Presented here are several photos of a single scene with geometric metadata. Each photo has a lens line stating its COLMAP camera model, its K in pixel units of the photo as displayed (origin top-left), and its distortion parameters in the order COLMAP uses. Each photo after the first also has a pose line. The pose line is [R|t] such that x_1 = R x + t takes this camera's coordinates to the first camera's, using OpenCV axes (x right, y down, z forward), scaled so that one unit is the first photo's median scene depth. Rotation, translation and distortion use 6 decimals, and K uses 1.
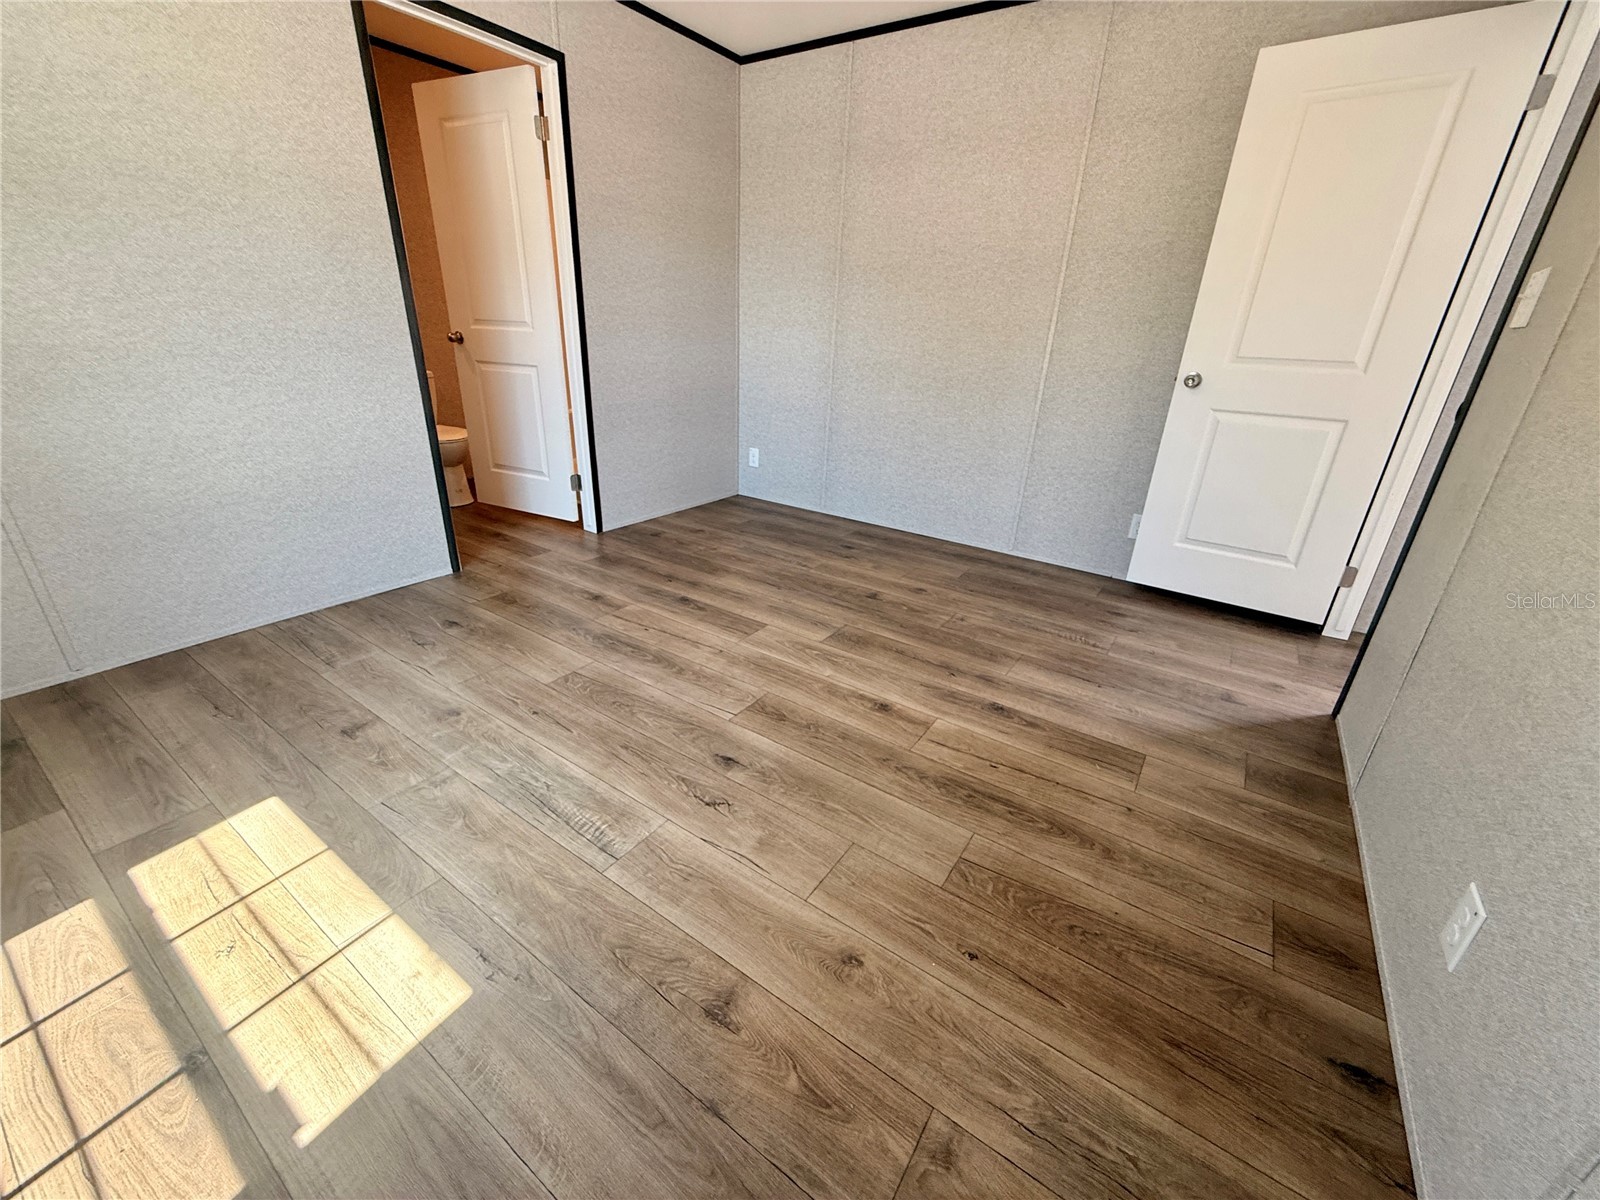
lens RADIAL K [[641.2, 0, 796.3], [0, 641.2, 598.2], [0, 0, 1]] dist [-0.000768, 0.000208]
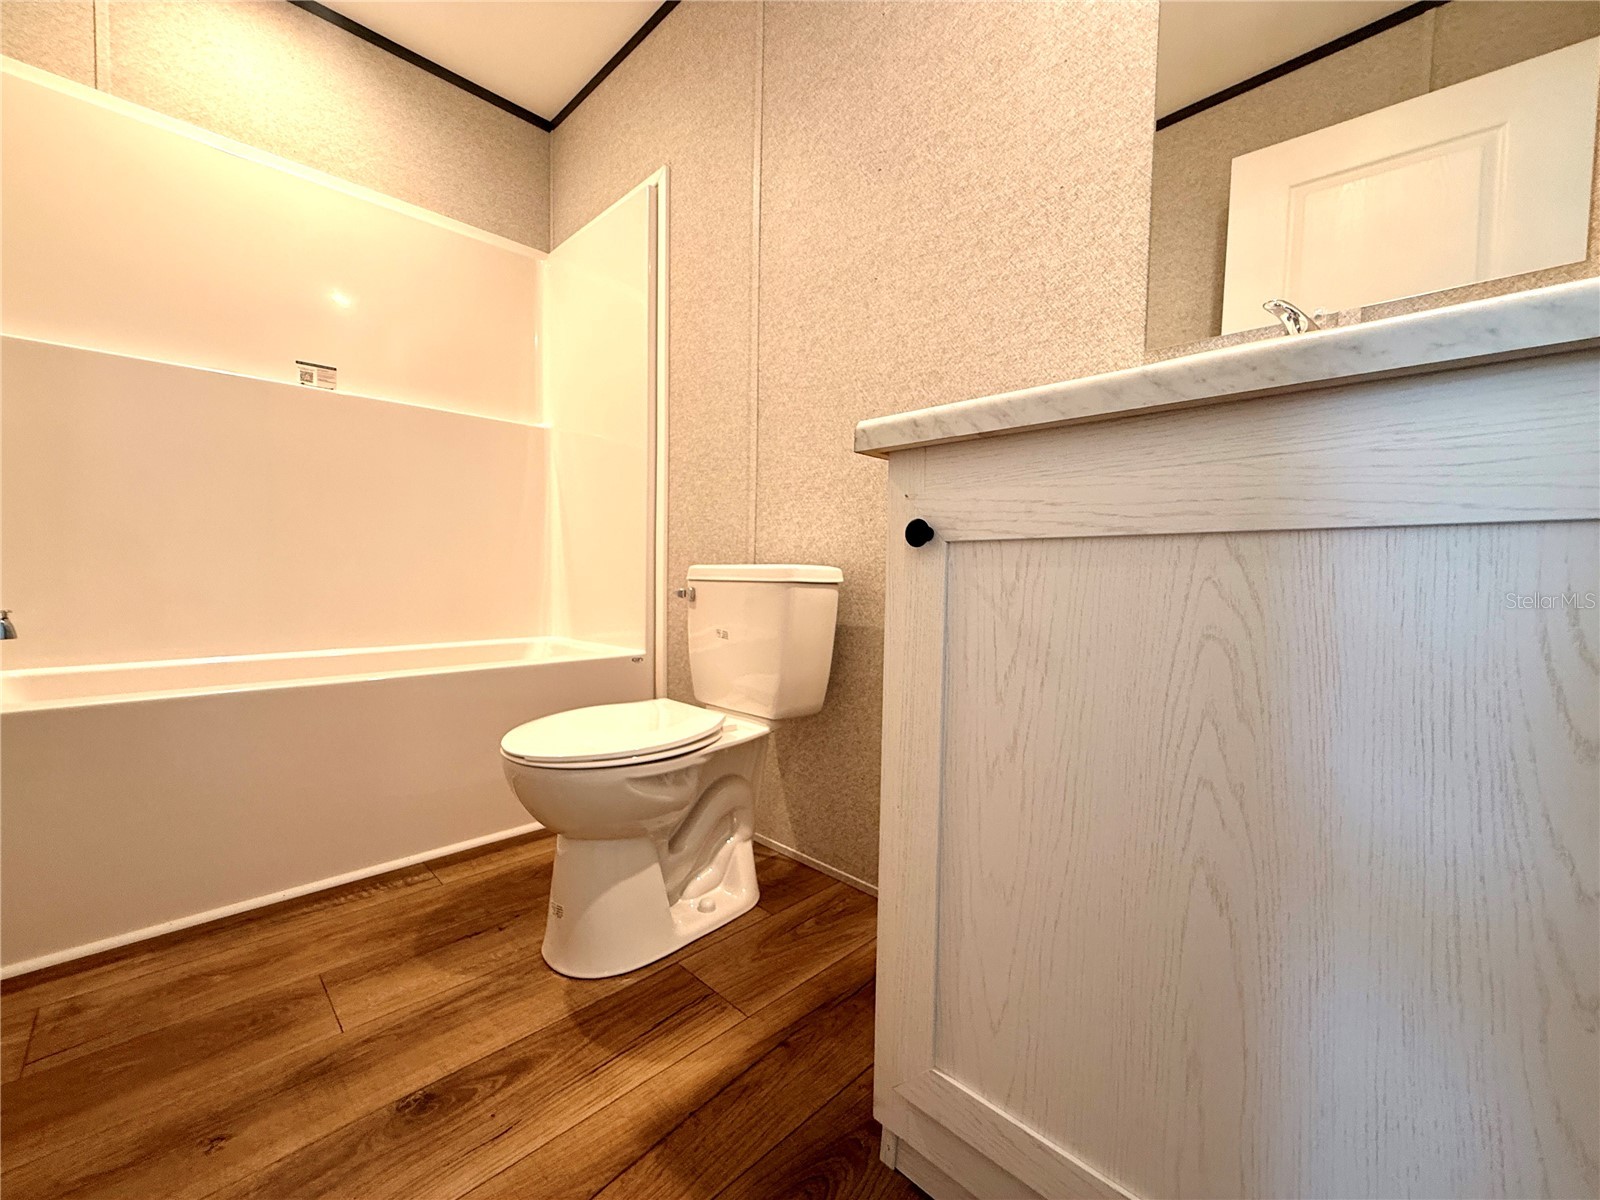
lens RADIAL K [[641.2, 0, 798.1], [0, 641.2, 601.0], [0, 0, 1]] dist [-0.000768, 0.000208]
pose [[0.180070, -0.076124, 0.980704, -0.514688], [0.376278, 0.926502, 0.002827, -0.188466], [-0.908840, 0.368508, 0.195479, 0.811534]]
